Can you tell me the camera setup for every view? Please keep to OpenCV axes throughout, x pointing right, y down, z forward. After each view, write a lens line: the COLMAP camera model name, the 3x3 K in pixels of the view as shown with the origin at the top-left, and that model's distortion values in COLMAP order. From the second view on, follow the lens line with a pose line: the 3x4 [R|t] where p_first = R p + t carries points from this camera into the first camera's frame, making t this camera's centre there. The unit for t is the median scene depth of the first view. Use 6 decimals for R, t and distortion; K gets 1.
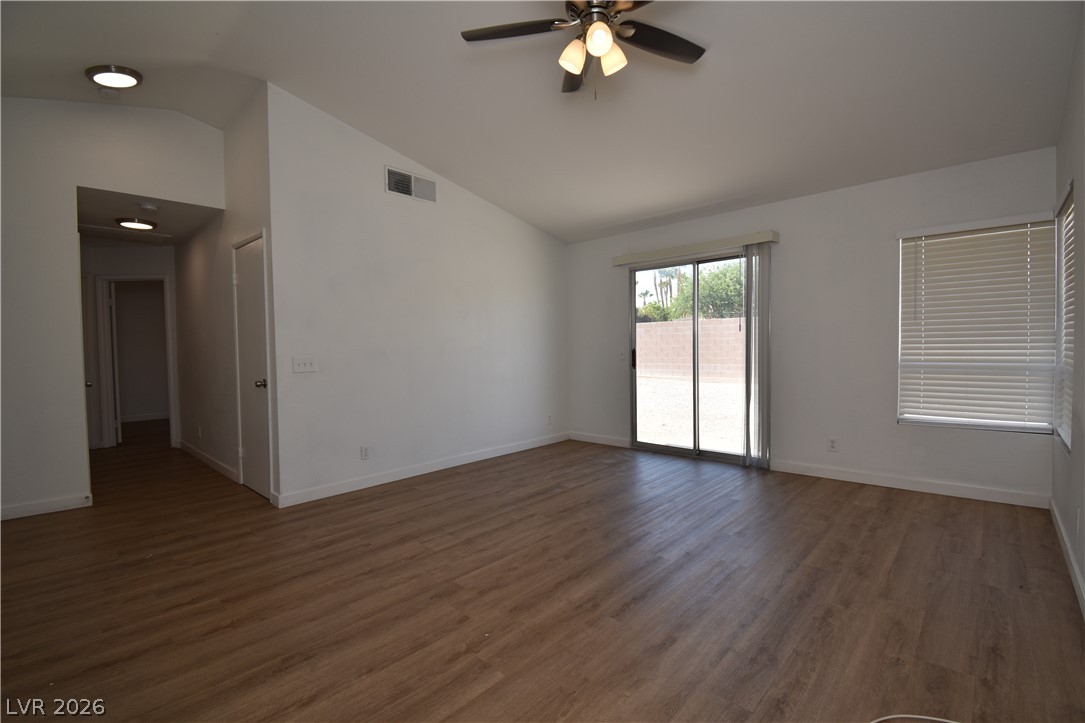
lens RADIAL K [[482.2, 0, 536.6], [0, 482.2, 361.9], [0, 0, 1]] dist [0.008035, -0.013754]
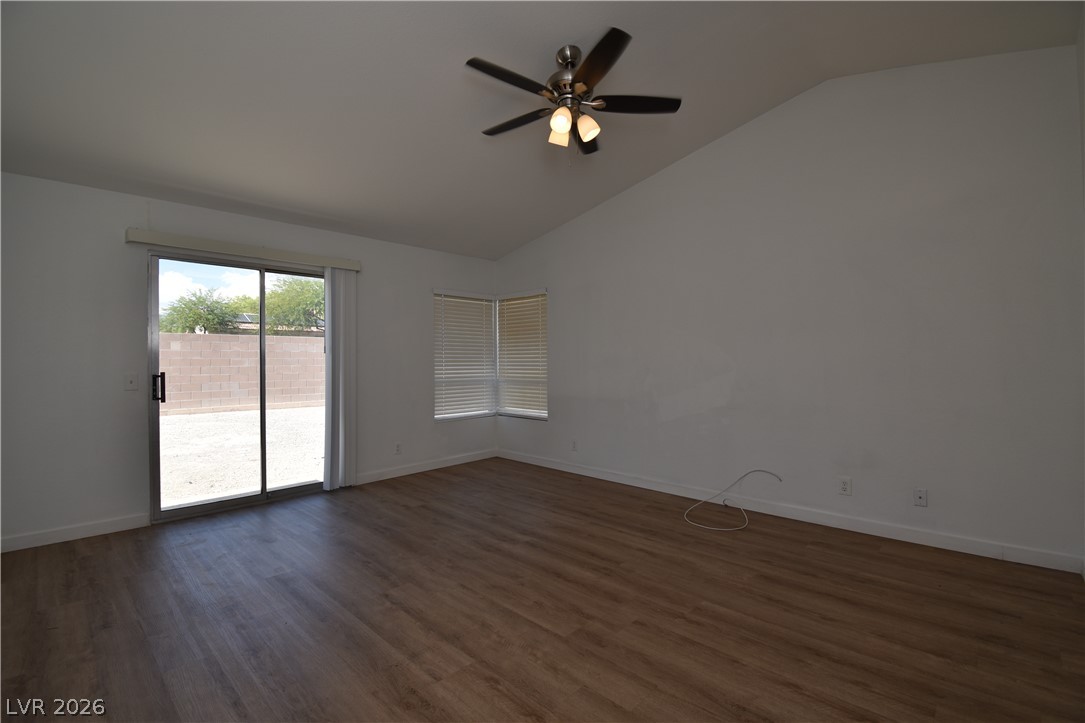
lens RADIAL K [[482.2, 0, 560.3], [0, 482.2, 360.4], [0, 0, 1]] dist [0.008035, -0.013754]
pose [[-0.016336, 0.019108, 0.999684, -0.848312], [0.039371, 0.999054, -0.018453, -0.018036], [-0.999091, 0.039057, -0.017073, 0.818069]]
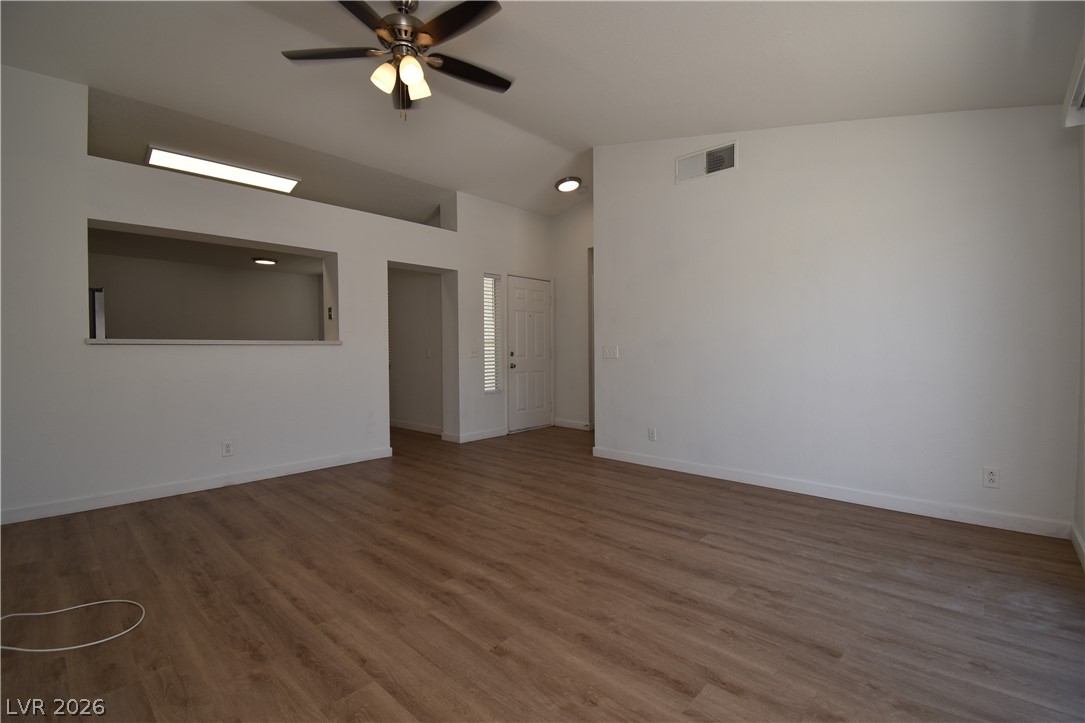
lens RADIAL K [[482.2, 0, 552.8], [0, 482.2, 352.2], [0, 0, 1]] dist [0.008035, -0.013754]
pose [[0.013243, 0.022577, -0.999657, 0.993589], [-0.025472, 0.999428, 0.022235, -0.020927], [0.999588, 0.025169, 0.013810, 1.033007]]
